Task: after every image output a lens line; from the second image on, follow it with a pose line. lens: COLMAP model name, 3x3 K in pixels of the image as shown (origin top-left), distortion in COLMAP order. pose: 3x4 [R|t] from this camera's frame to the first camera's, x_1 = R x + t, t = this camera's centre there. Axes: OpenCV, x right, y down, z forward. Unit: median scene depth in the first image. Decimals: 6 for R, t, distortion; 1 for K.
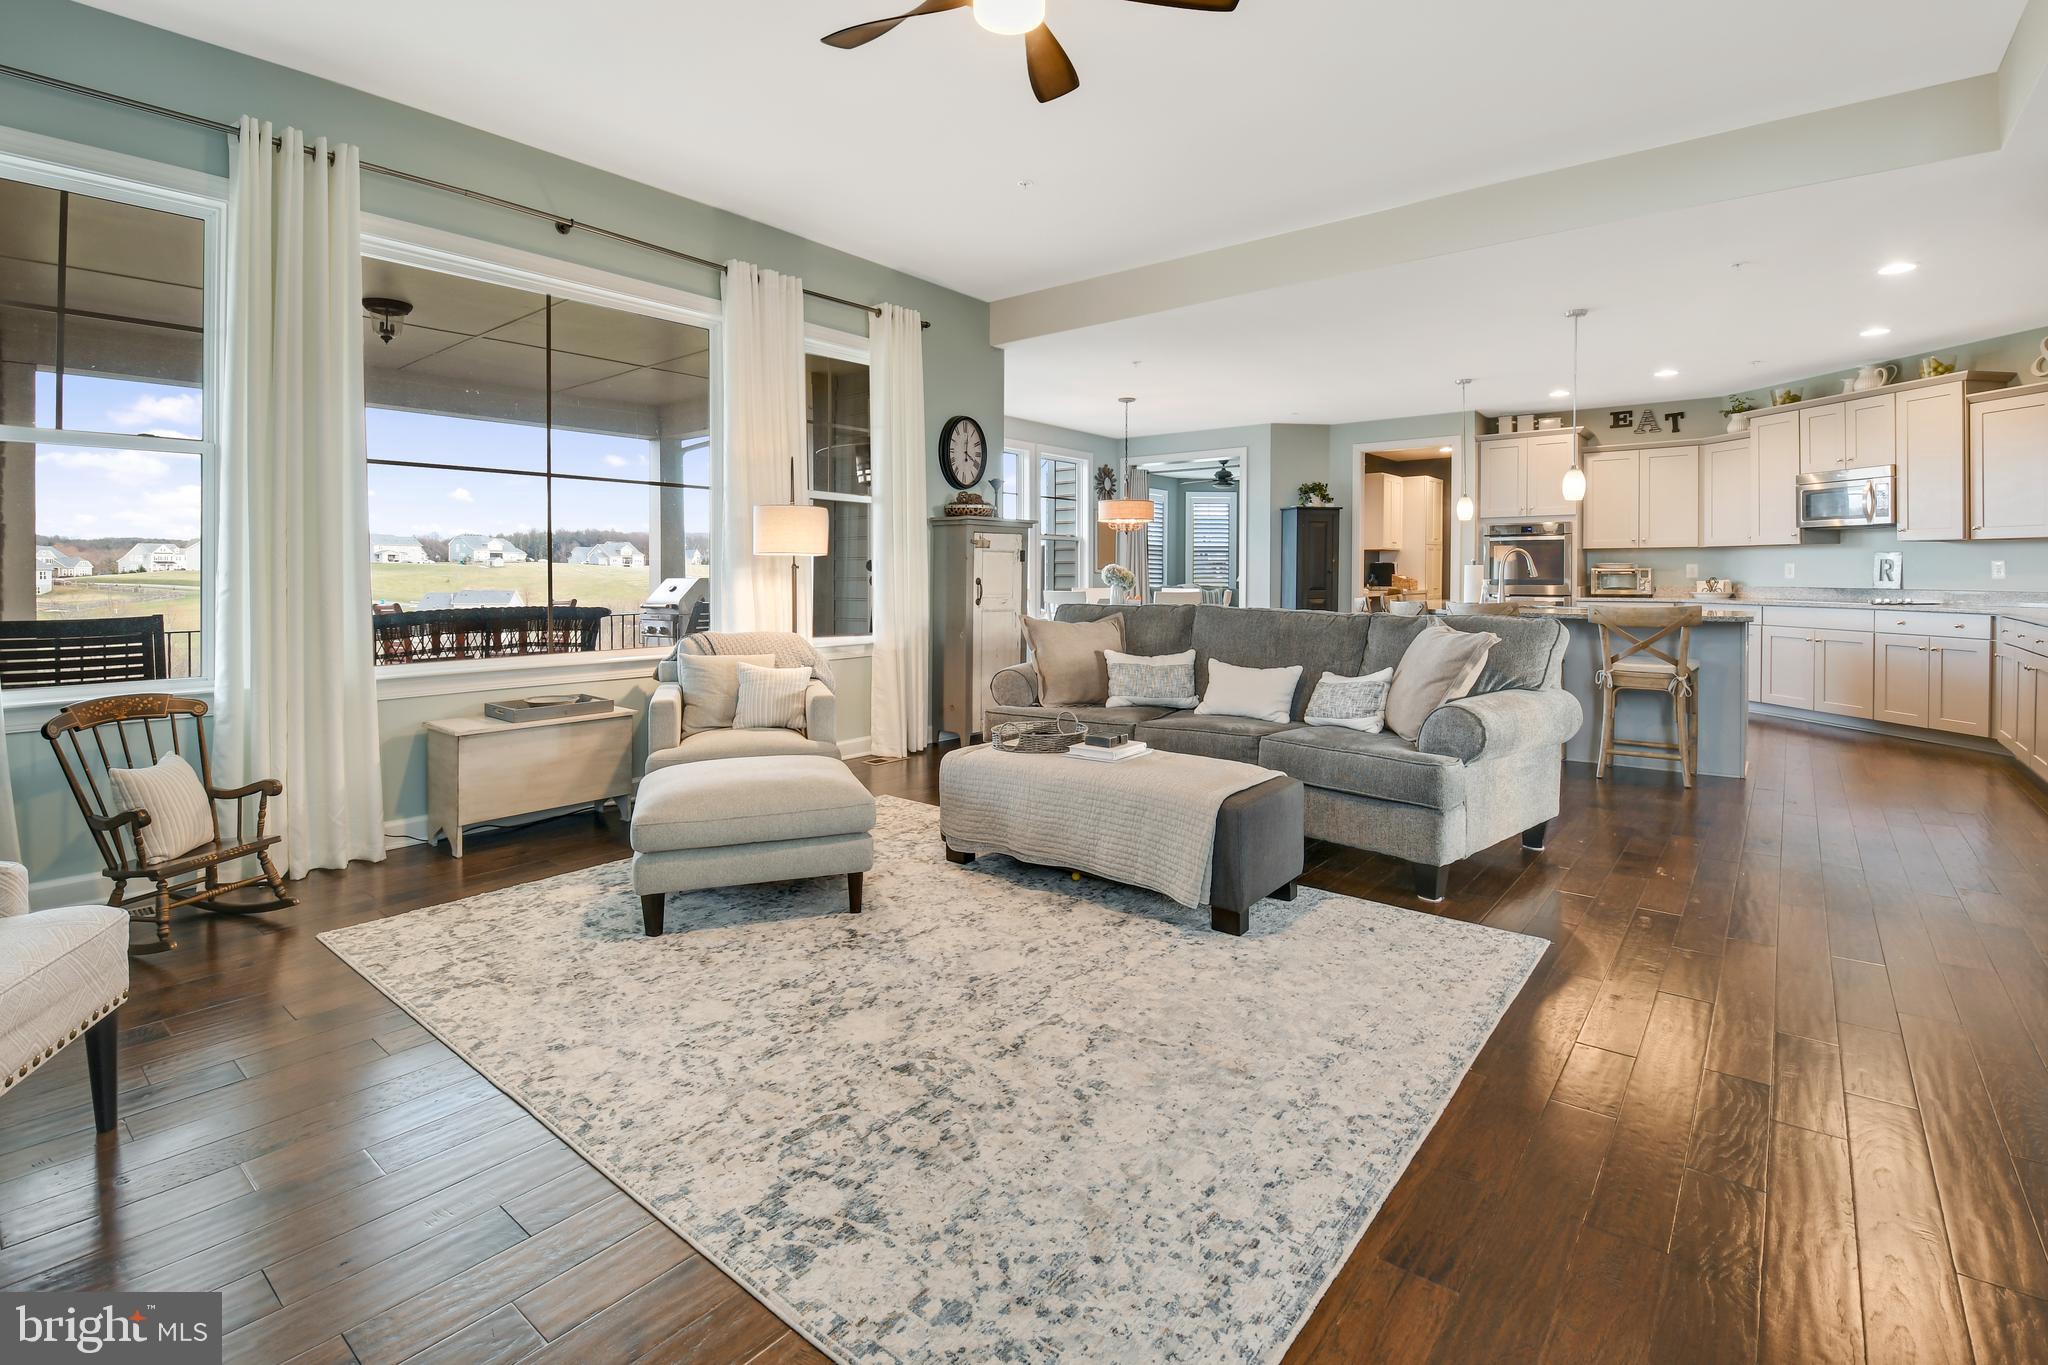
lens RADIAL K [[955.9, 0, 1075.8], [0, 955.9, 583.3], [0, 0, 1]] dist [-0.005638, -0.011264]
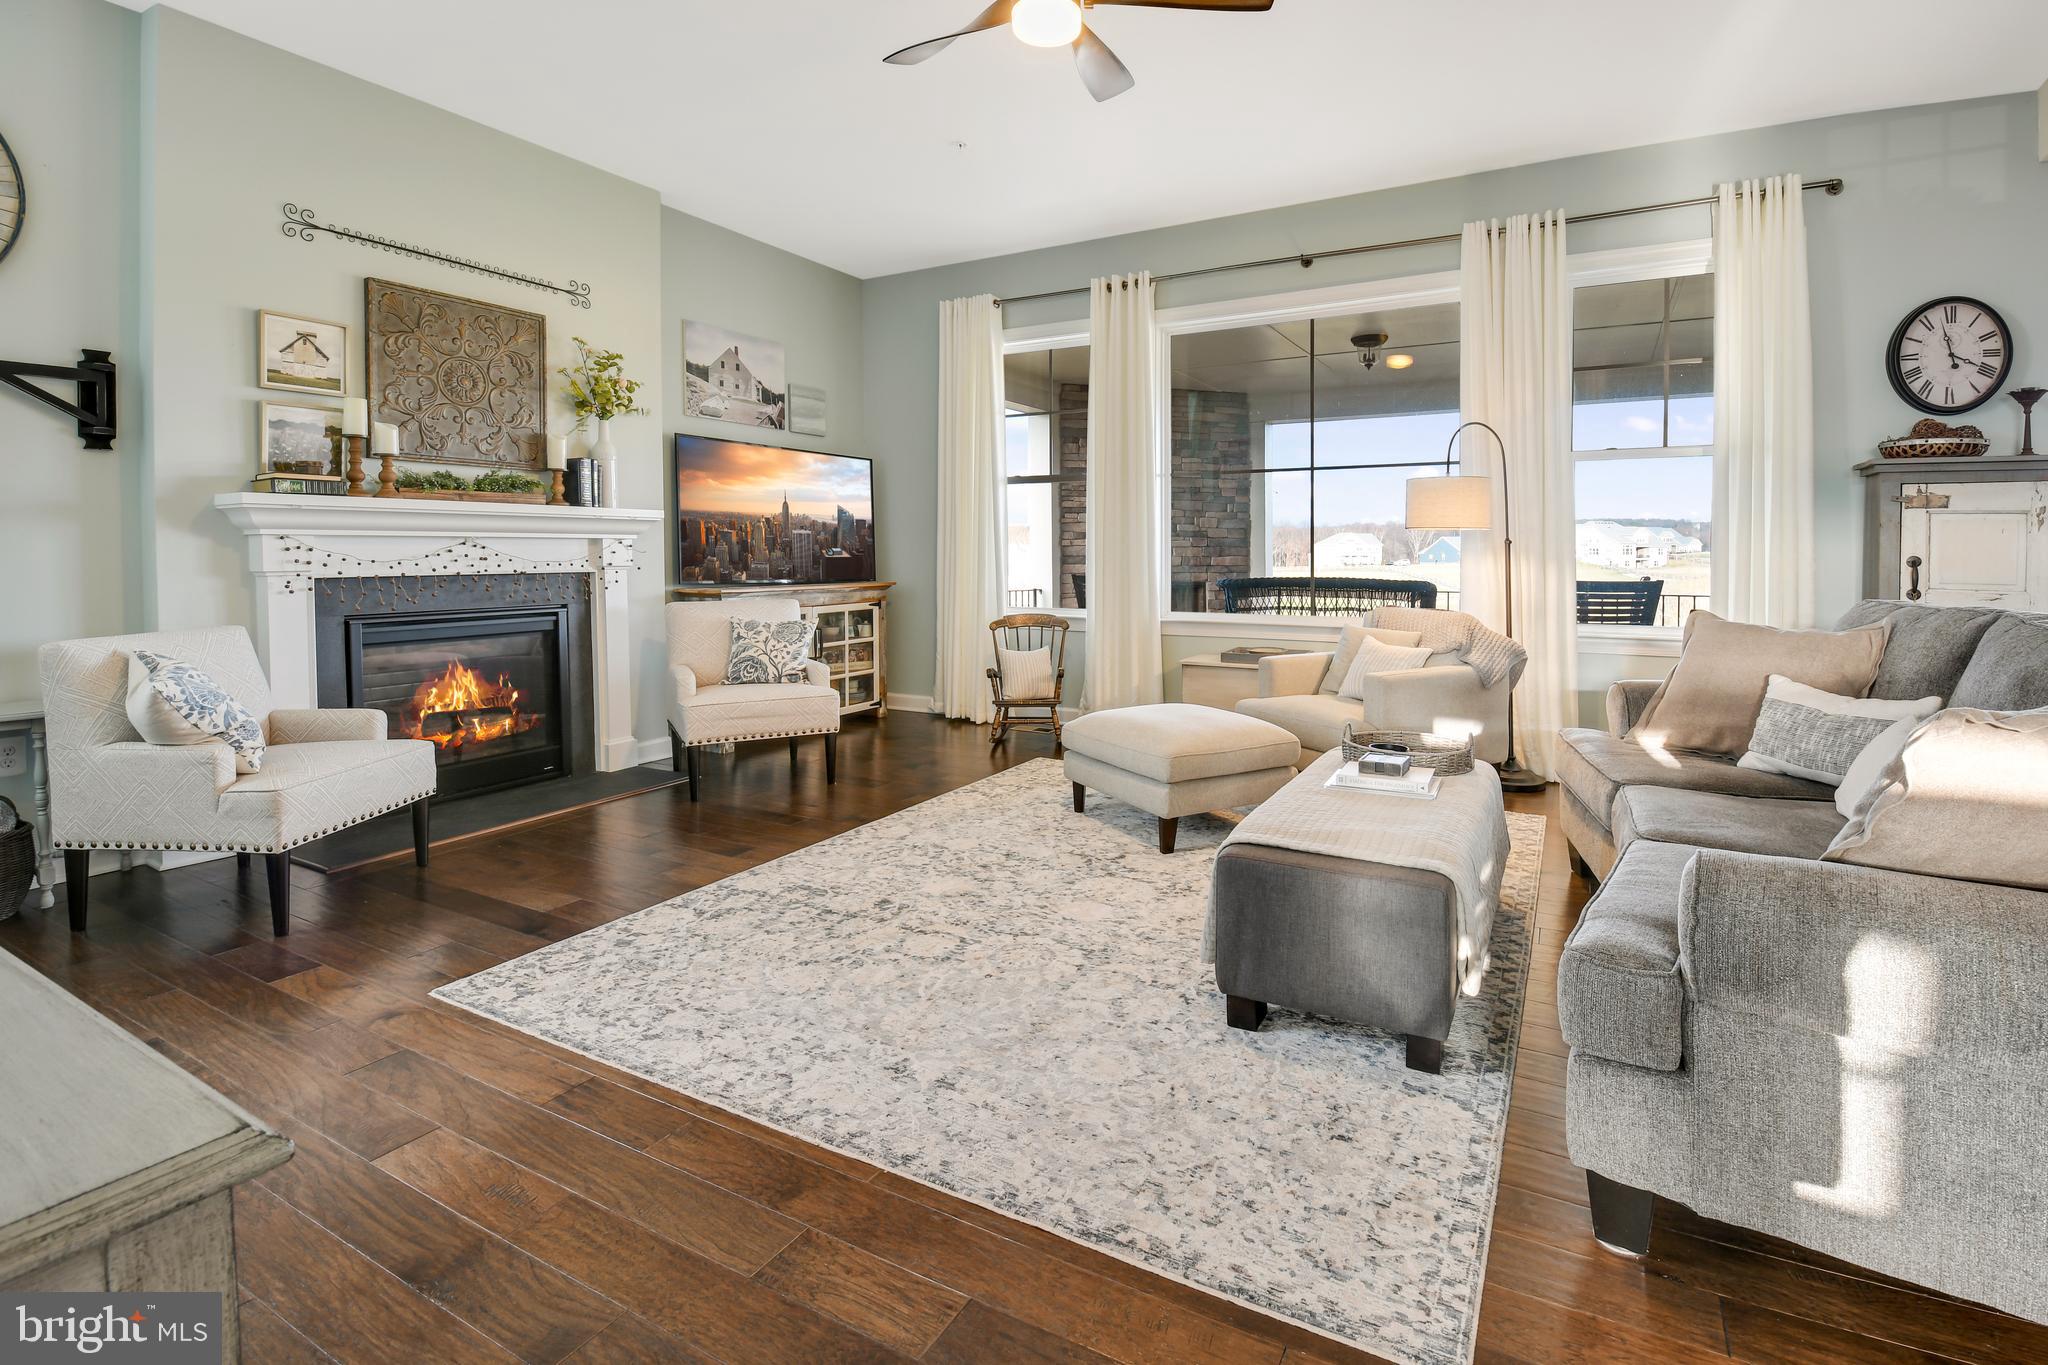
lens RADIAL K [[955.9, 0, 1073.1], [0, 955.9, 570.5], [0, 0, 1]] dist [-0.005638, -0.011264]
pose [[0.162450, 0.016813, -0.986573, 0.808944], [-0.011111, 0.999823, 0.015209, 0.000918], [0.986654, 0.008491, 0.162608, 0.685407]]
